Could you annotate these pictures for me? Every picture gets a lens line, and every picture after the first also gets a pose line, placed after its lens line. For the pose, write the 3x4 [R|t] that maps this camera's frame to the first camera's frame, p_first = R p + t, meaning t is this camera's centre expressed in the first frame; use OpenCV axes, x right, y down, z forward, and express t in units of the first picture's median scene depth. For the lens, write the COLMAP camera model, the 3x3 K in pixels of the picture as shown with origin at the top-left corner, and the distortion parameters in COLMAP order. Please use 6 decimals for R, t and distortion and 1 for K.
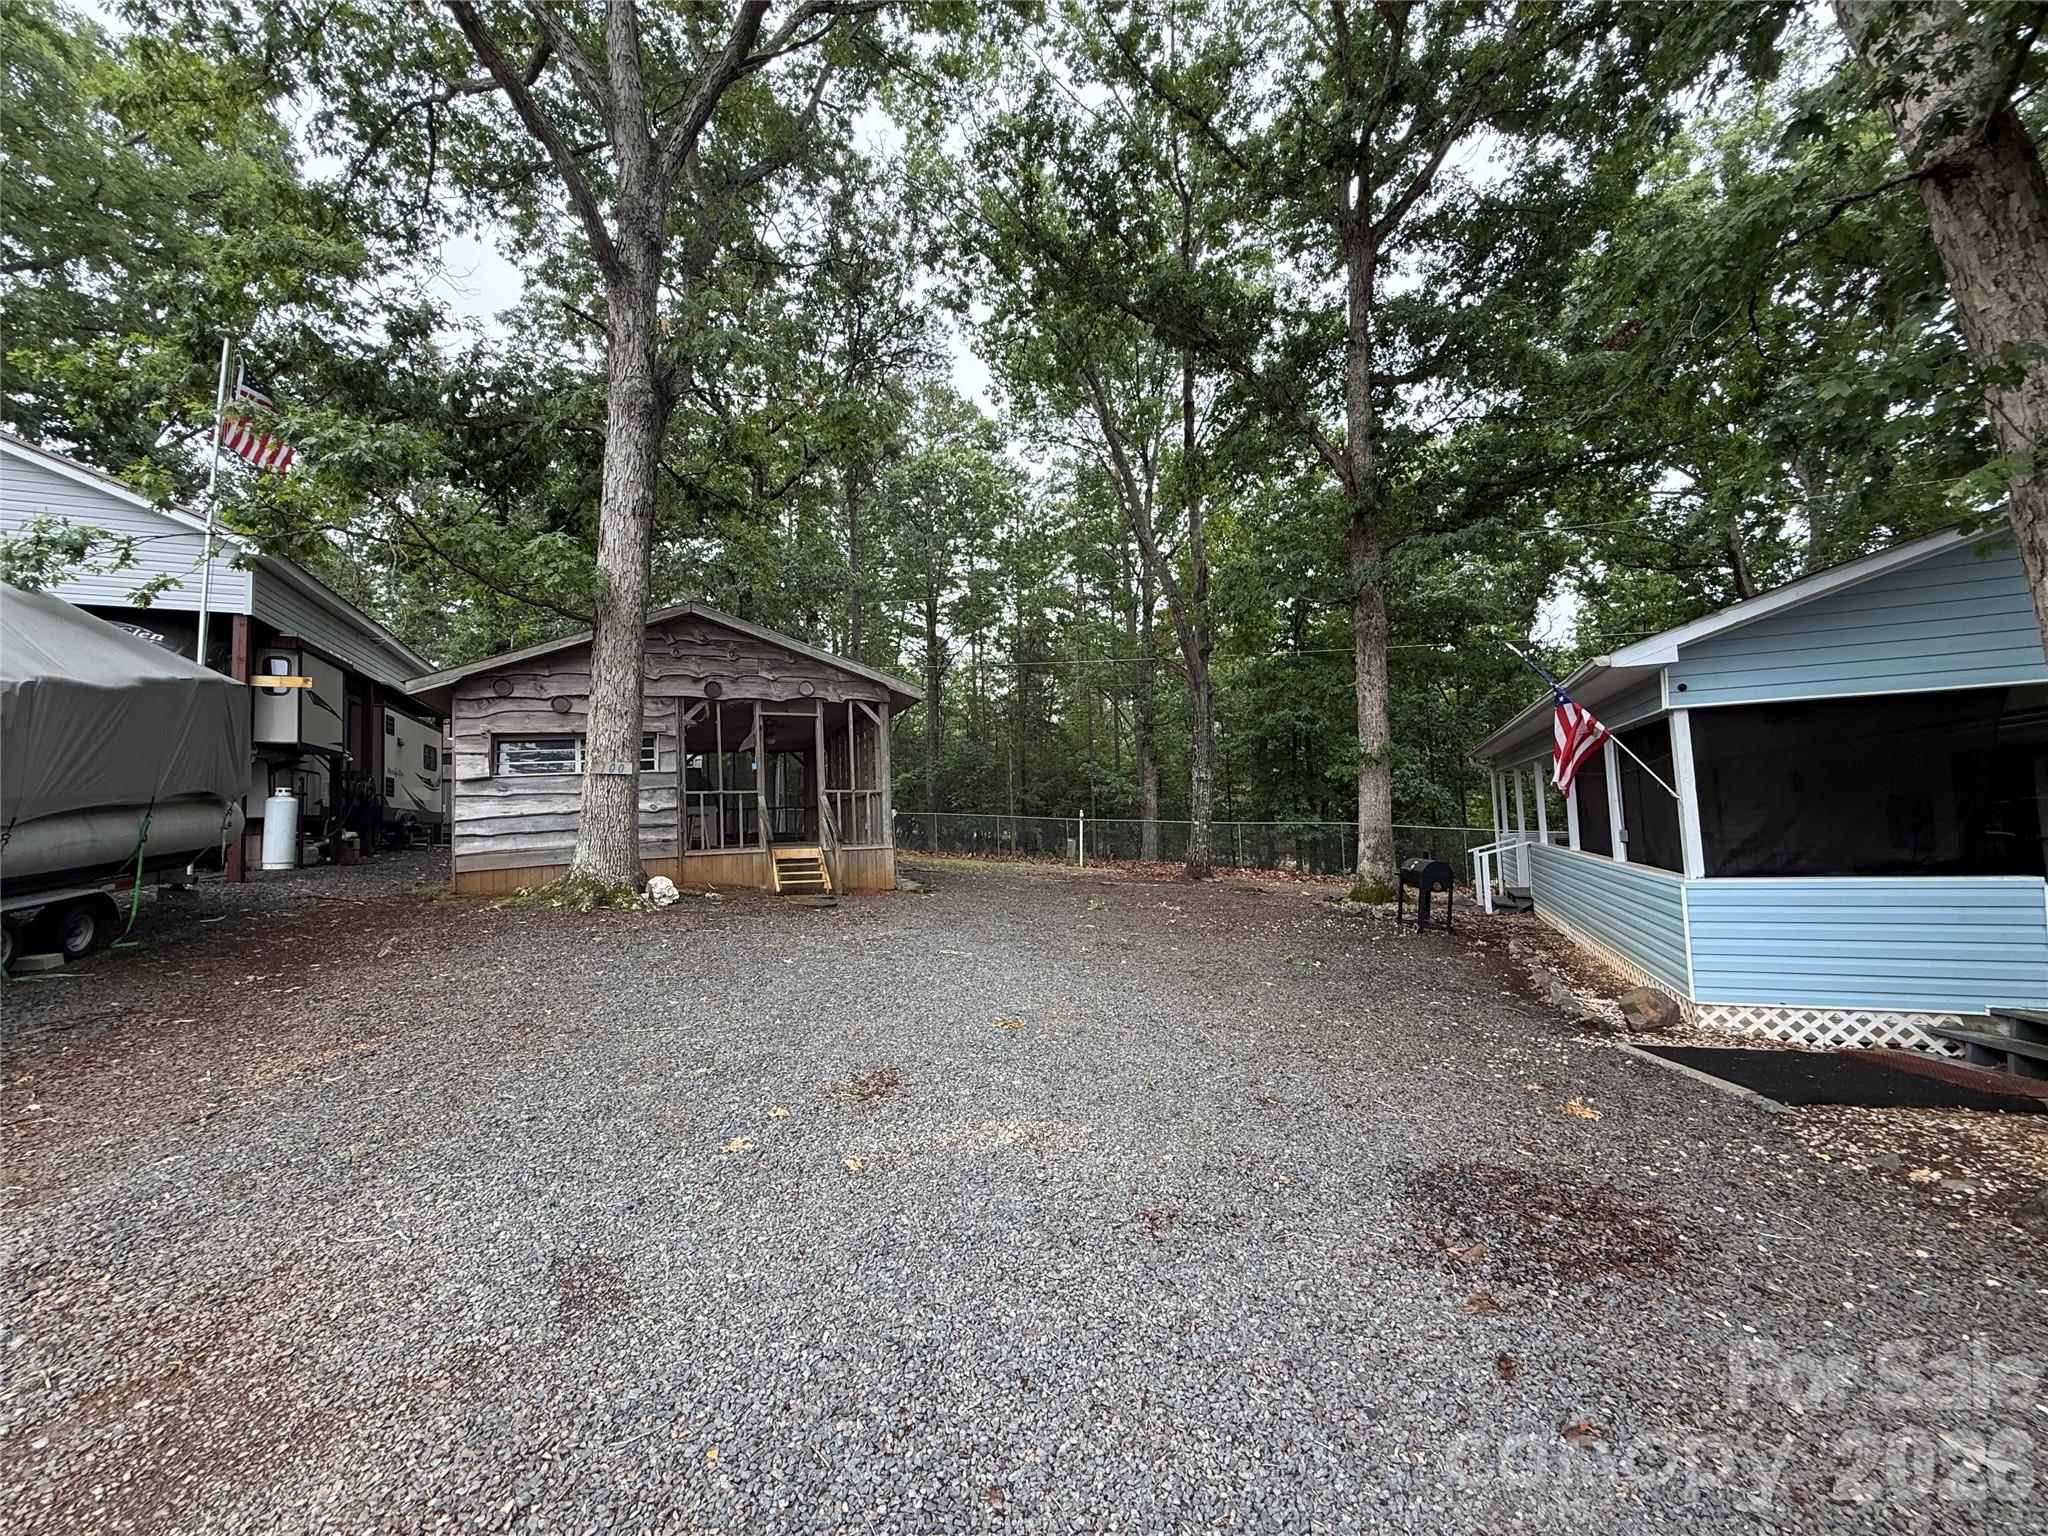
lens RADIAL K [[814.2, 0, 1019.3], [0, 814.2, 772.8], [0, 0, 1]] dist [0.001750, -0.000738]
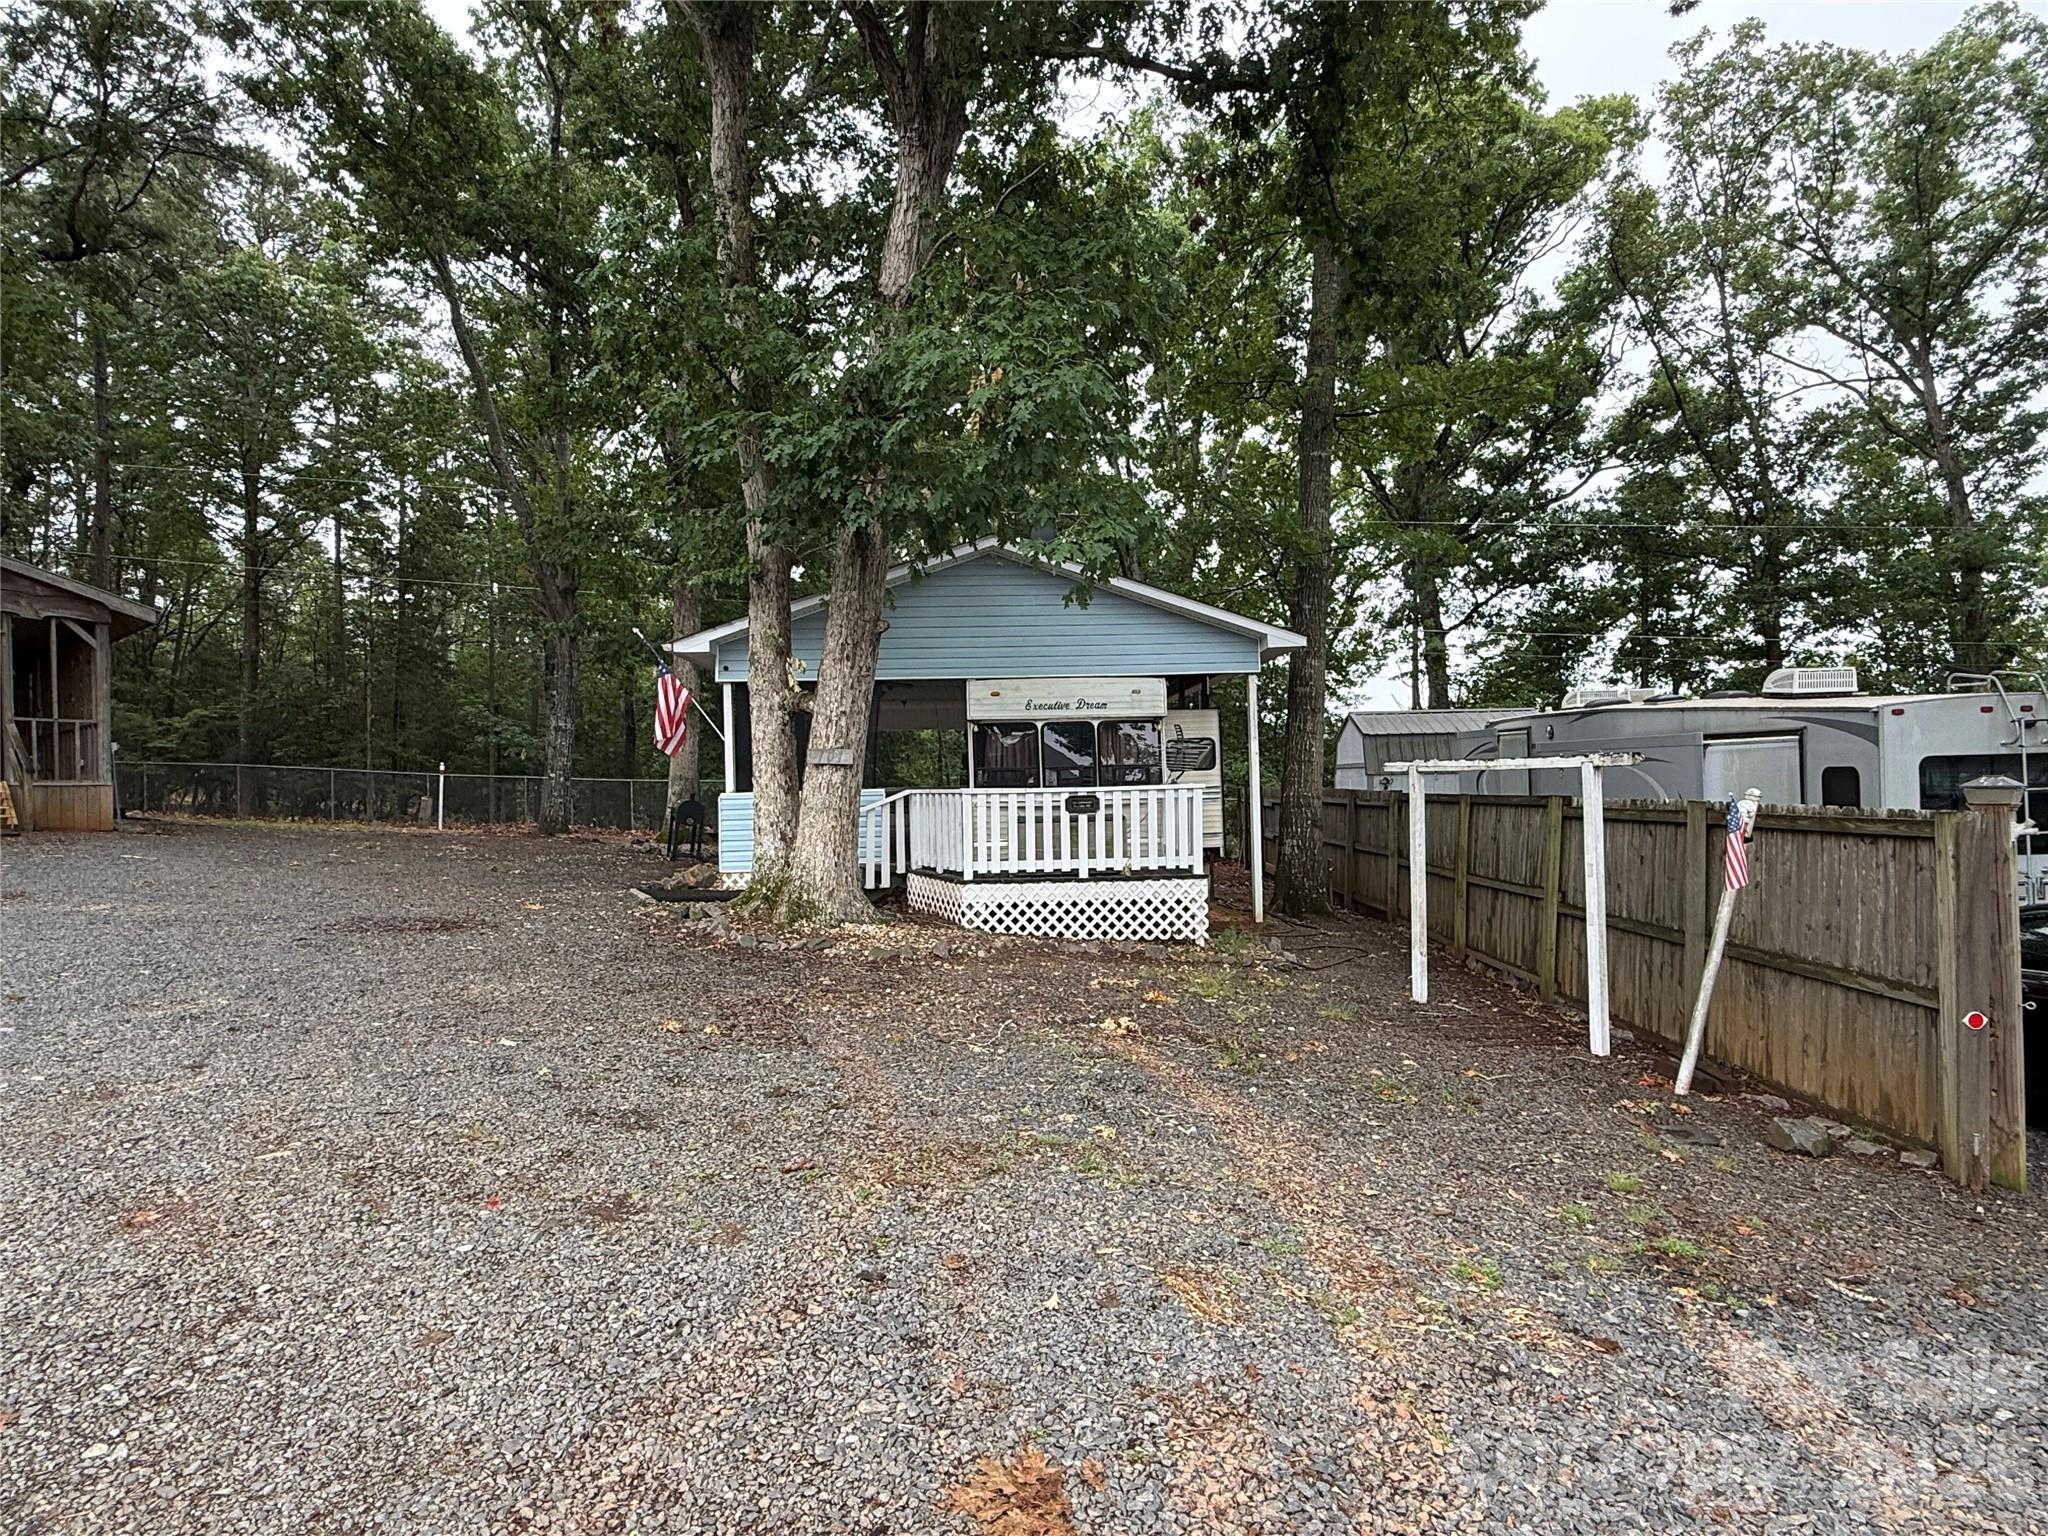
lens RADIAL K [[1106.1, 0, 1034.1], [0, 1106.1, 767.1], [0, 0, 1]] dist [0.001371, -0.000901]
pose [[0.887056, 0.023040, 0.461086, 0.195042], [-0.037197, 0.999074, 0.021638, 0.007901], [-0.460160, -0.036345, 0.887092, -0.586897]]
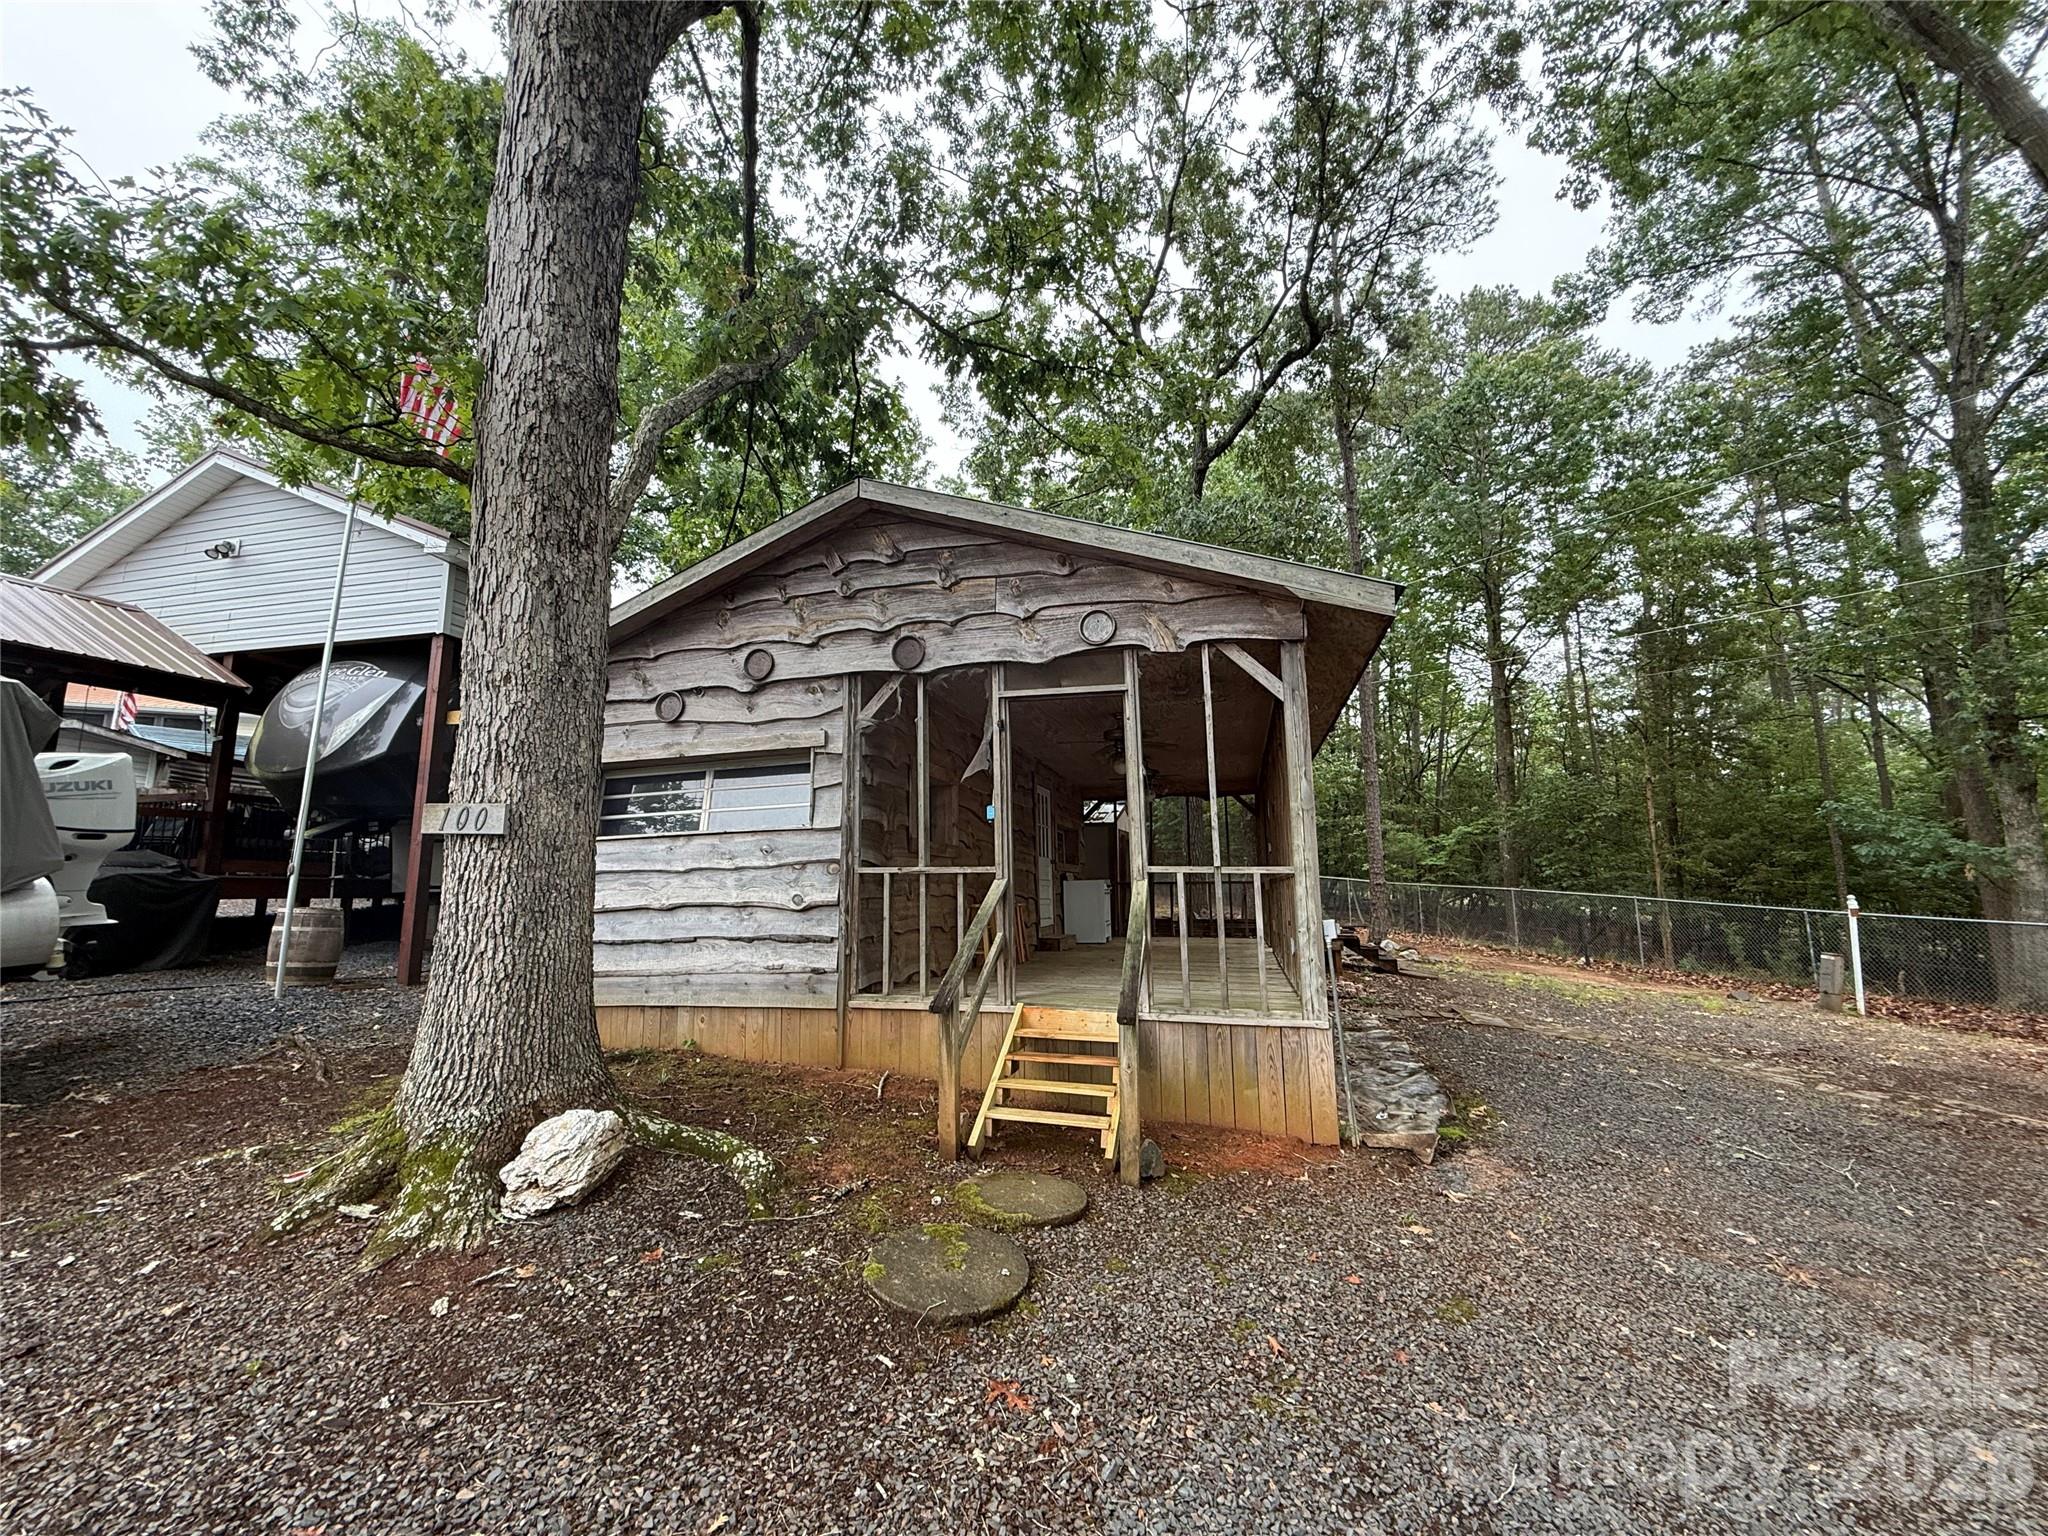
lens RADIAL K [[814.2, 0, 1022.1], [0, 814.2, 769.3], [0, 0, 1]] dist [0.001750, -0.000738]
pose [[0.793509, -0.060284, -0.605565, -0.038597], [0.014070, 0.996633, -0.080778, 0.005198], [0.608396, 0.055578, 0.791685, 0.652821]]
